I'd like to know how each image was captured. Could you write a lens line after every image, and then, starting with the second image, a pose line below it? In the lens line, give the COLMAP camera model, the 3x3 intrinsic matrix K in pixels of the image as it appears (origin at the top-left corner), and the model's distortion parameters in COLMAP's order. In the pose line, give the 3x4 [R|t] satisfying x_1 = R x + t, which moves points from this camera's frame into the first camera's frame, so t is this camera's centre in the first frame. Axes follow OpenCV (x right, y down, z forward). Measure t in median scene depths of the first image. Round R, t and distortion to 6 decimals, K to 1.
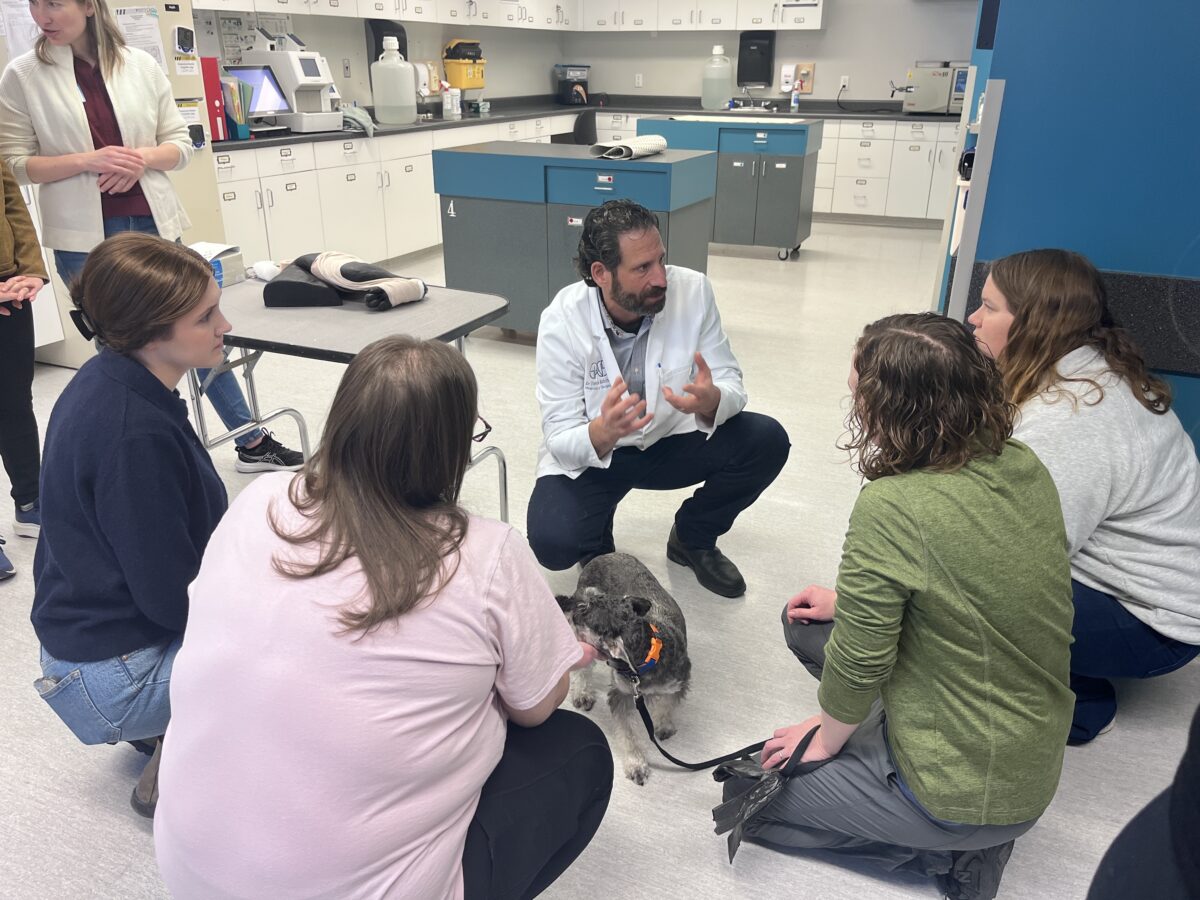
lens RADIAL K [[911.3, 0, 599.2], [0, 911.3, 449.7], [0, 0, 1]] dist [0.064980, -0.094784]
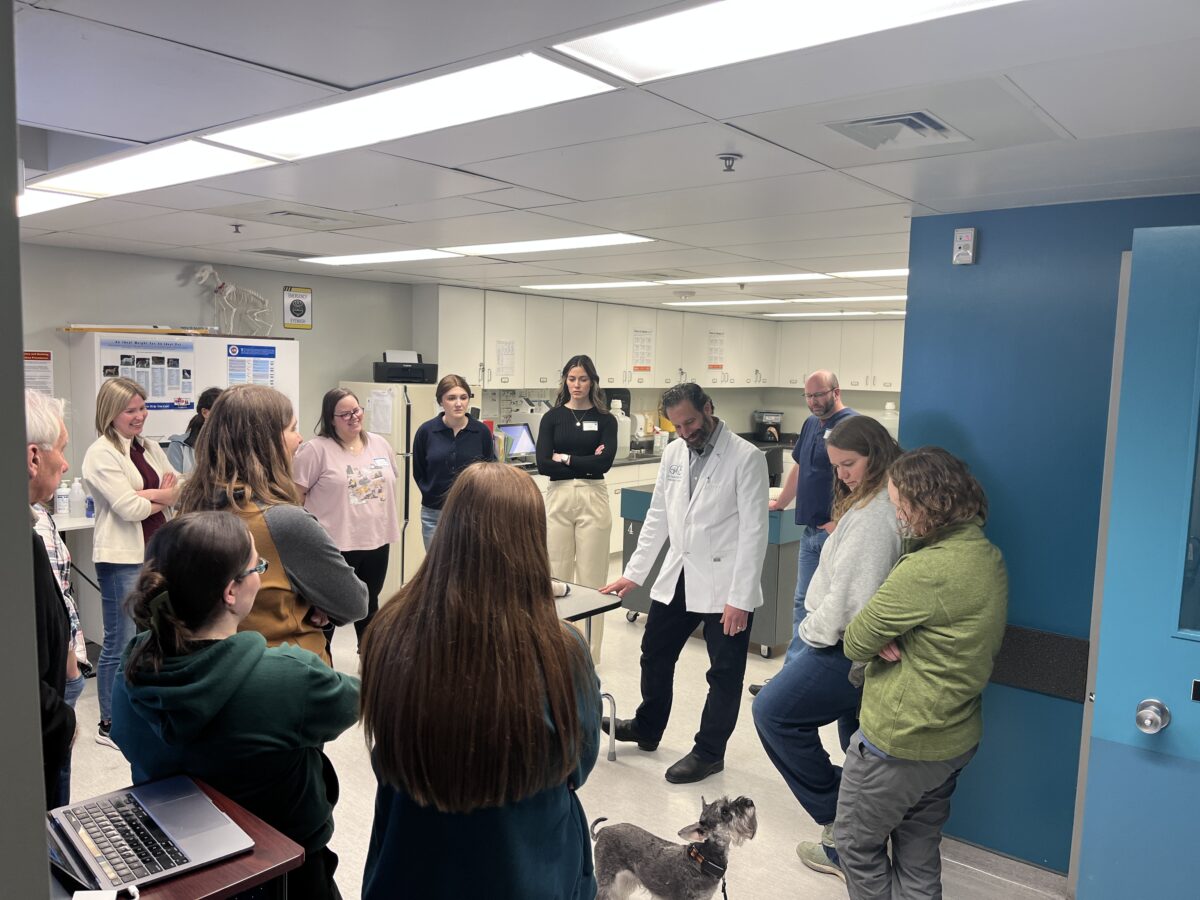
lens RADIAL K [[911.3, 0, 592.4], [0, 911.3, 451.8], [0, 0, 1]] dist [0.064980, -0.094784]
pose [[0.961886, 0.047554, -0.269284, 0.126068], [-0.128075, 0.948418, -0.289999, 0.031081], [0.241603, 0.313435, 0.918361, -0.275144]]
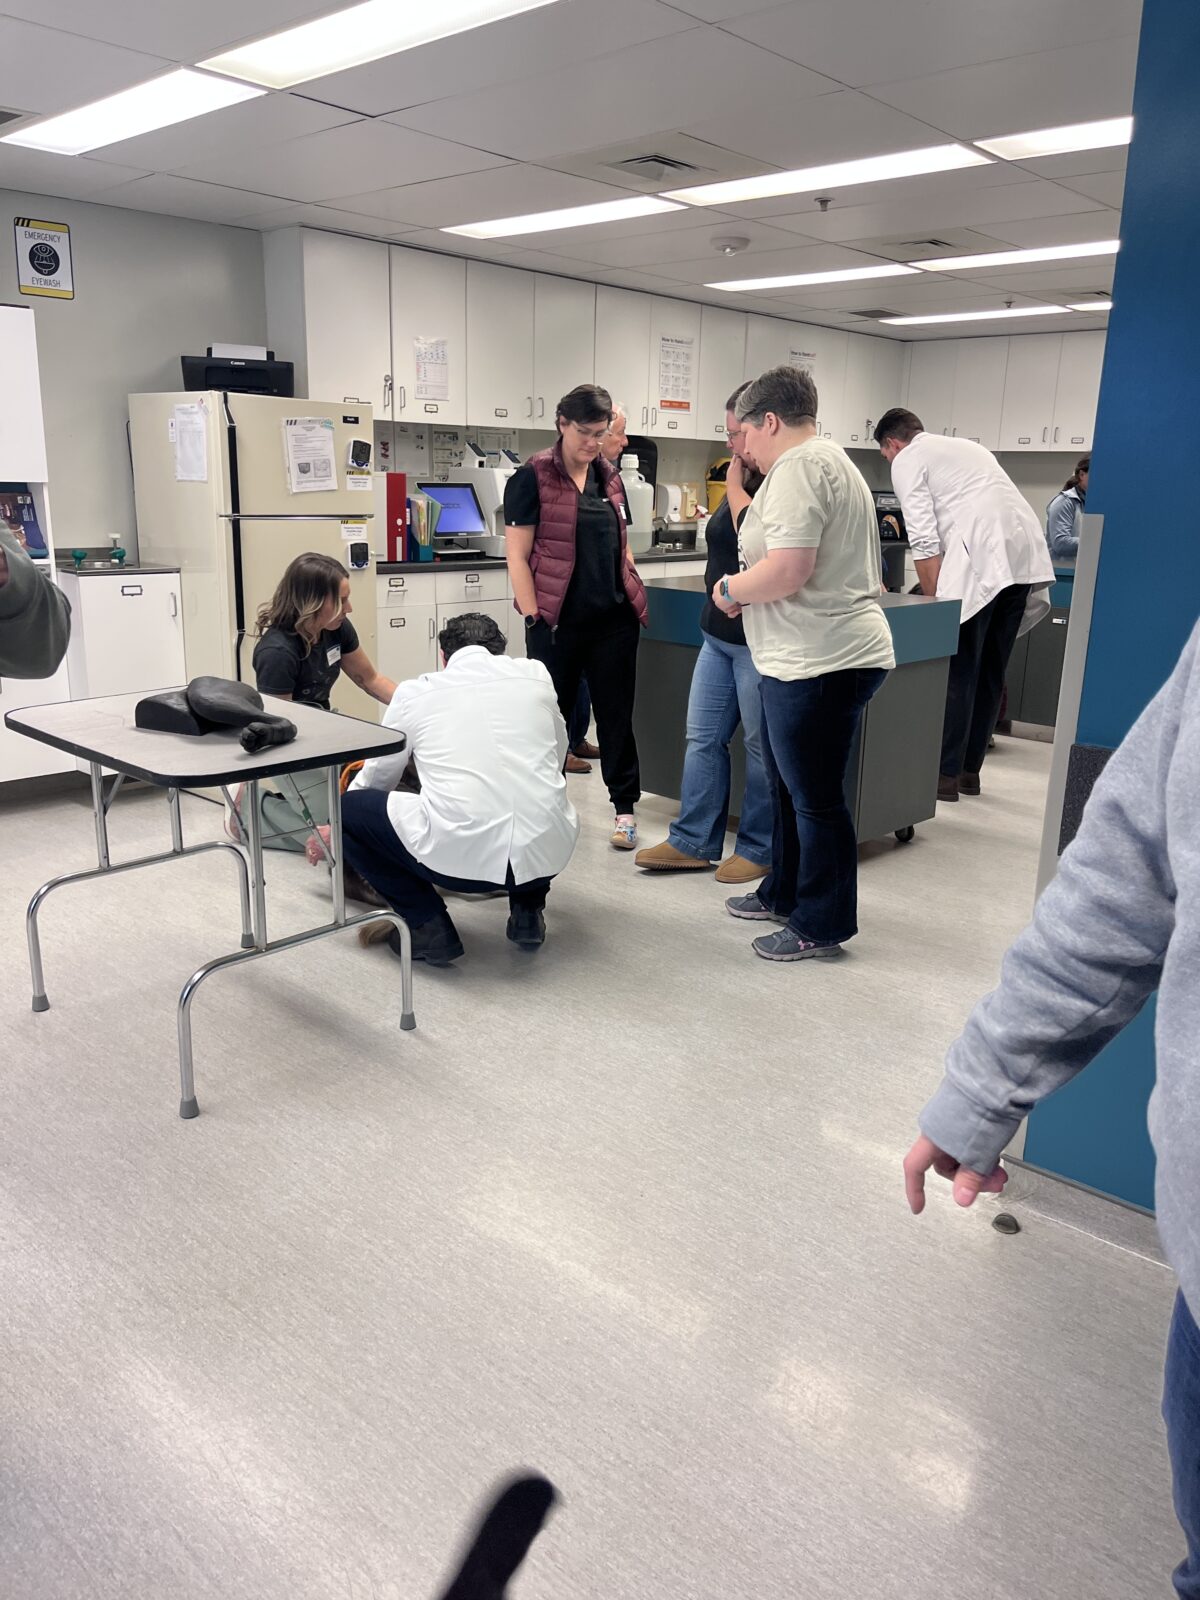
lens RADIAL K [[1215.0, 0, 614.8], [0, 1215.0, 790.9], [0, 0, 1]] dist [0.064980, -0.094784]
pose [[0.950134, 0.097265, -0.296284, 0.140557], [-0.141535, 0.981121, -0.131793, 0.007051], [0.277872, 0.167156, 0.945963, -0.019247]]
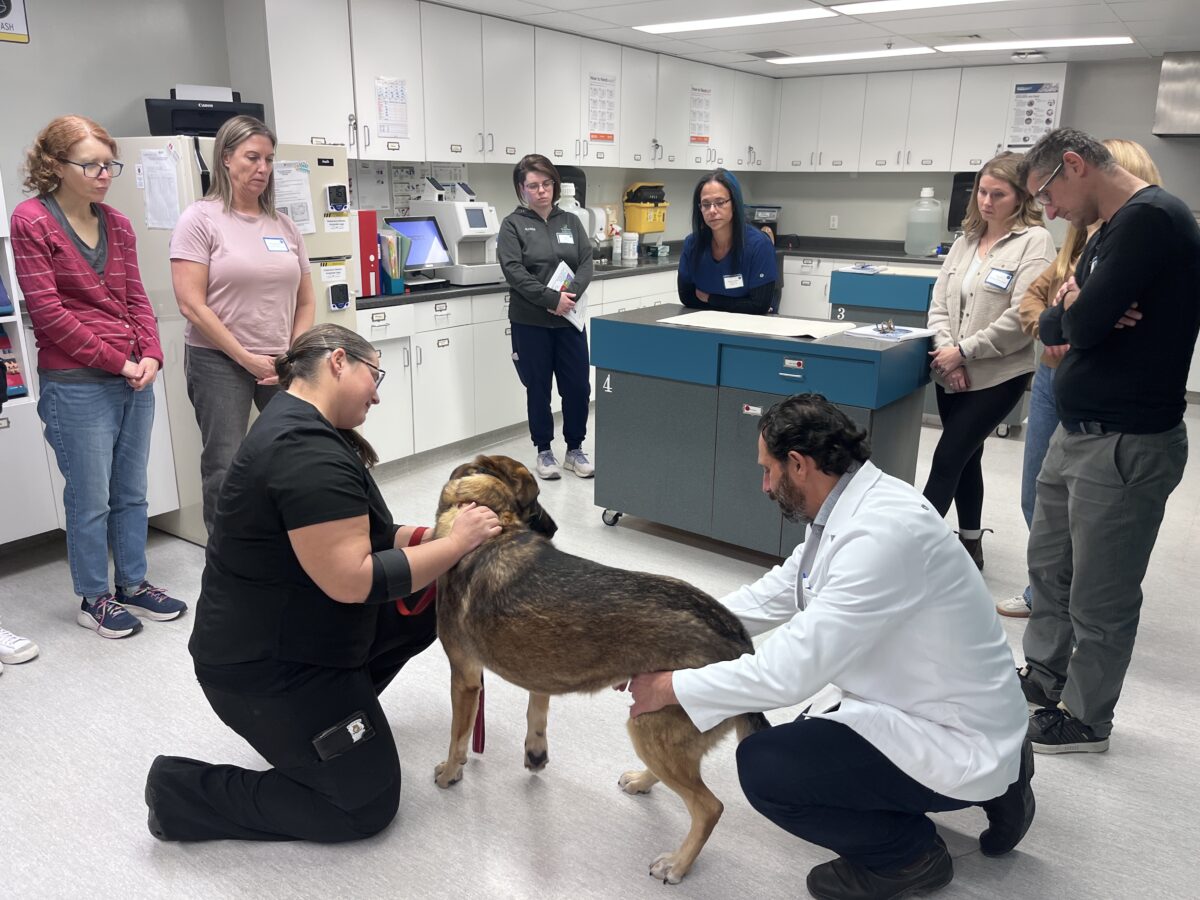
lens RADIAL K [[911.3, 0, 590.6], [0, 911.3, 456.0], [0, 0, 1]] dist [0.064980, -0.094784]
pose [[0.979317, 0.063018, -0.192269, -0.006490], [-0.084463, 0.990830, -0.105458, -0.085331], [0.183860, 0.119516, 0.975659, 0.139413]]
